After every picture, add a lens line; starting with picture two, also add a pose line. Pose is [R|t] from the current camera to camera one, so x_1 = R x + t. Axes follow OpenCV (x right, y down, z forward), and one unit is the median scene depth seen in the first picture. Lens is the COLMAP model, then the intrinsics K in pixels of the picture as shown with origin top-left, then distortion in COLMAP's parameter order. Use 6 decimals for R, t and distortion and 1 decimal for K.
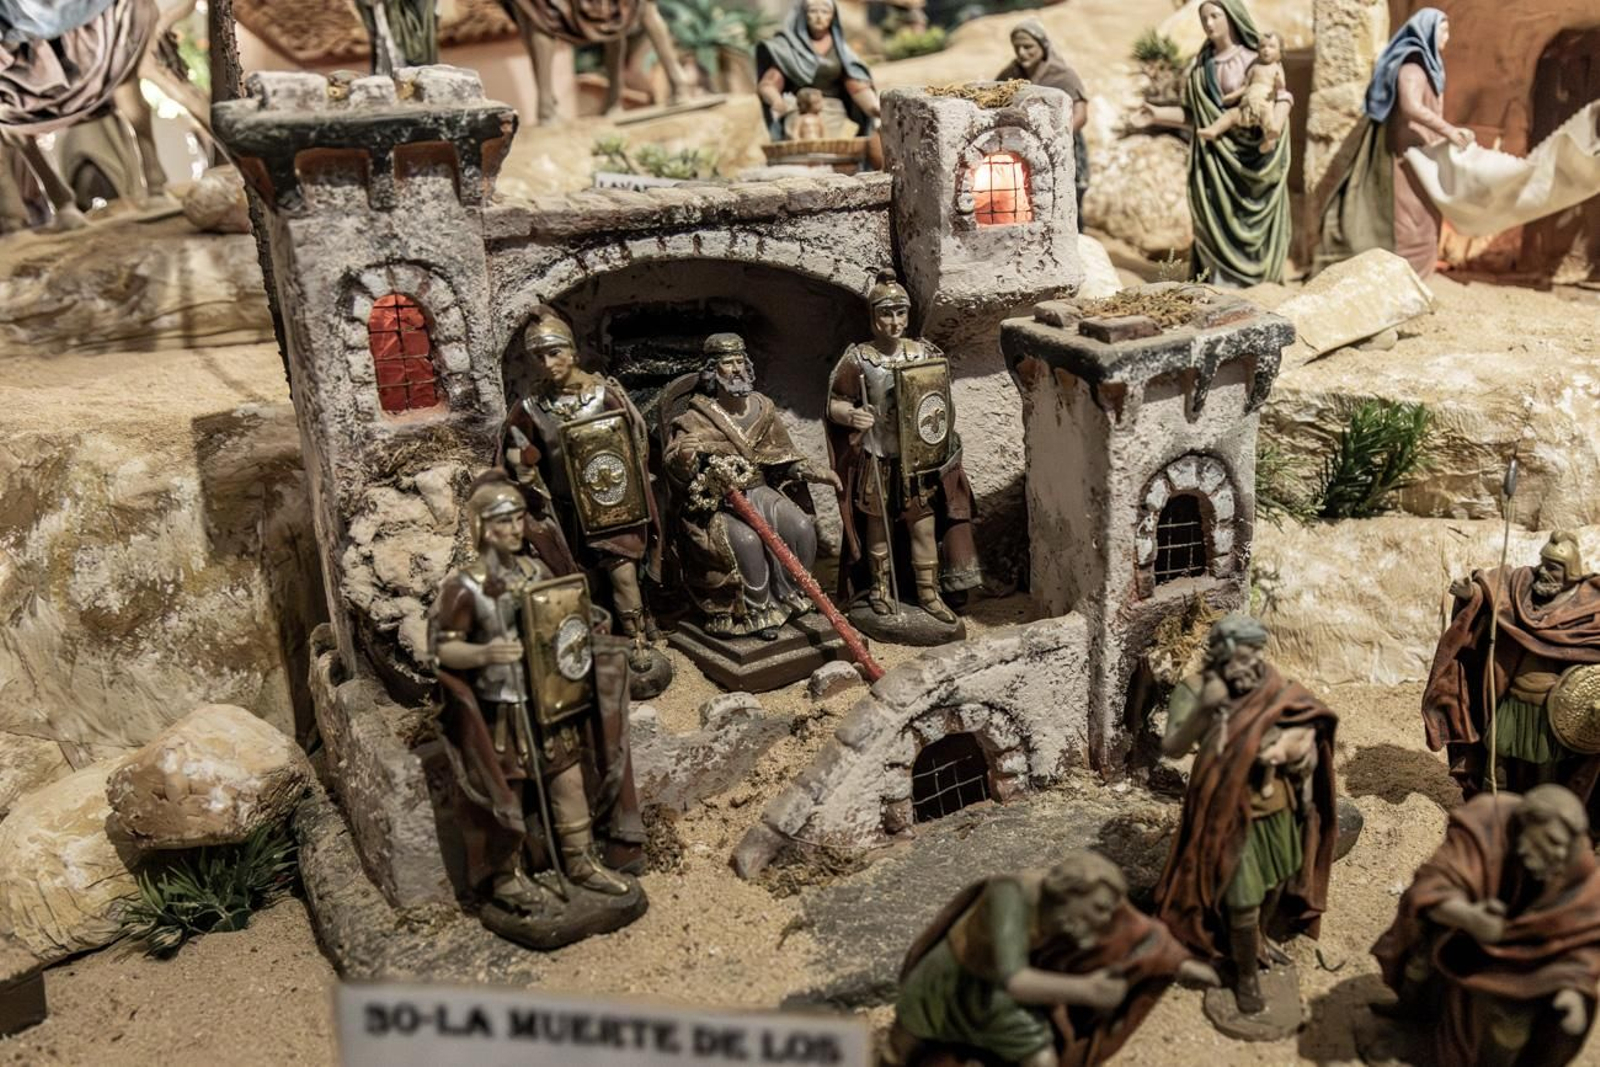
lens RADIAL K [[1134.5, 0, 797.9], [0, 1134.5, 529.9], [0, 0, 1]] dist [0.006207, 0.009275]
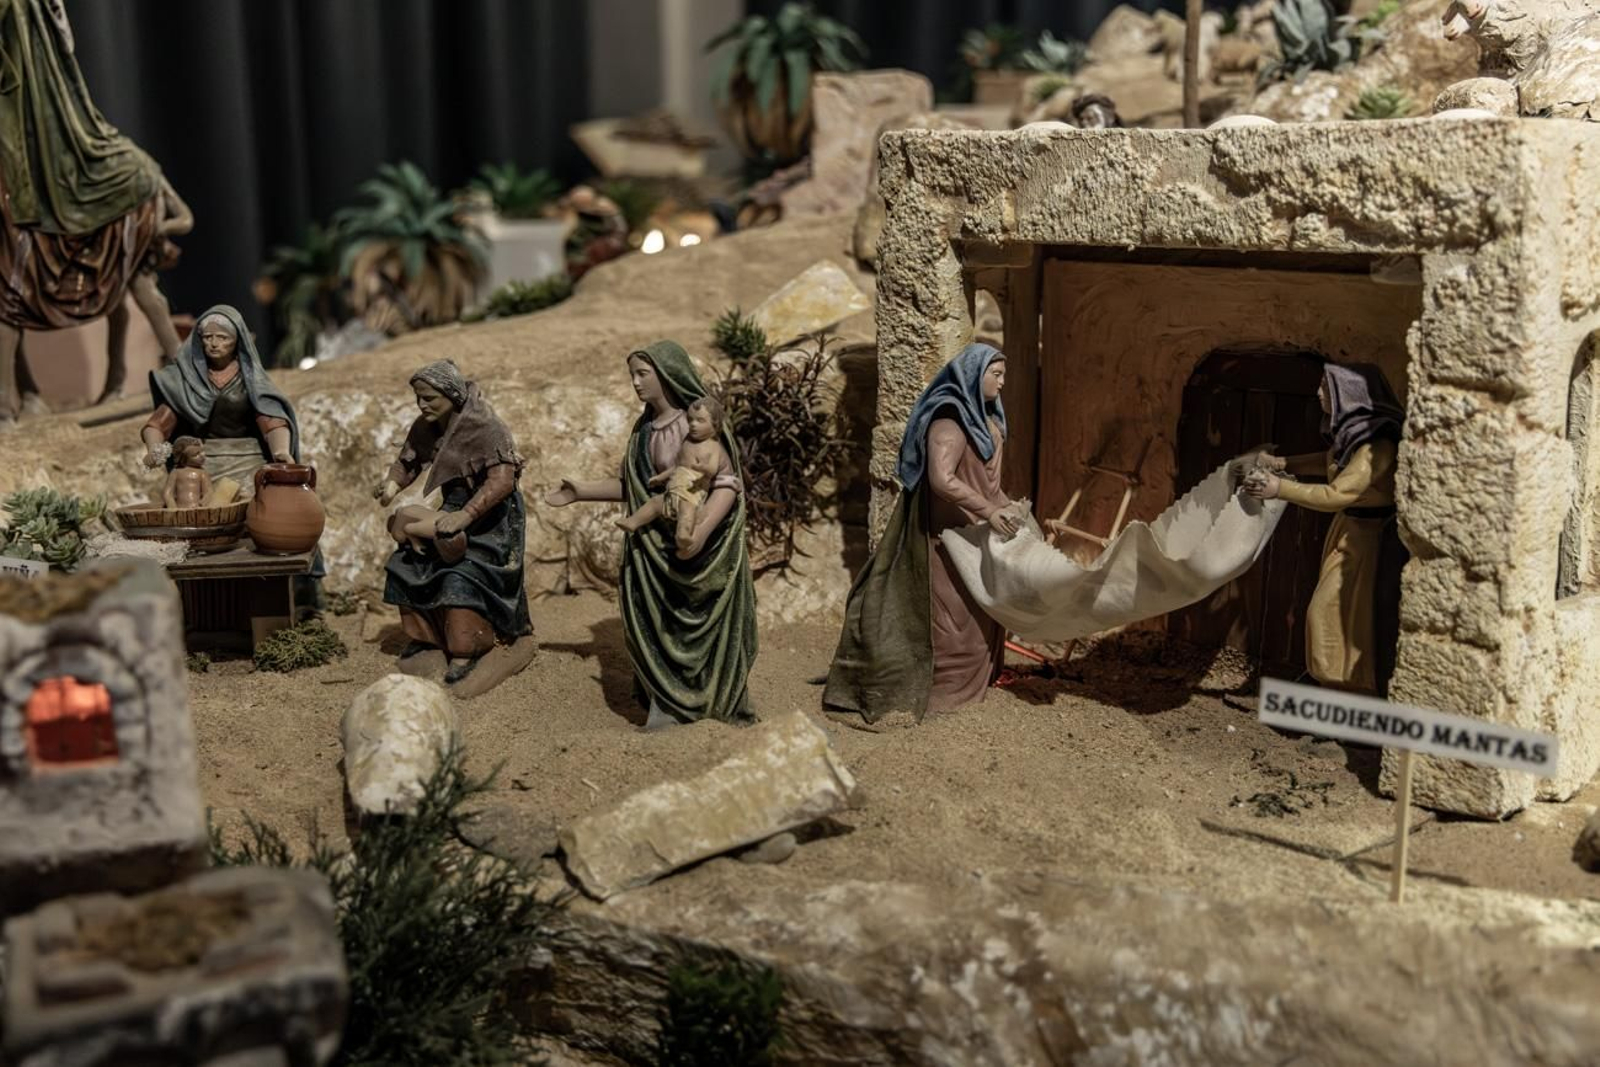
lens RADIAL K [[1285.3, 0, 802.1], [0, 1285.3, 537.7], [0, 0, 1]] dist [-0.003625, 0.012891]
pose [[0.990165, 0.034967, -0.135465, 0.587384], [-0.039451, 0.998754, -0.030559, -0.315291], [0.134227, 0.035602, 0.990311, 0.160499]]
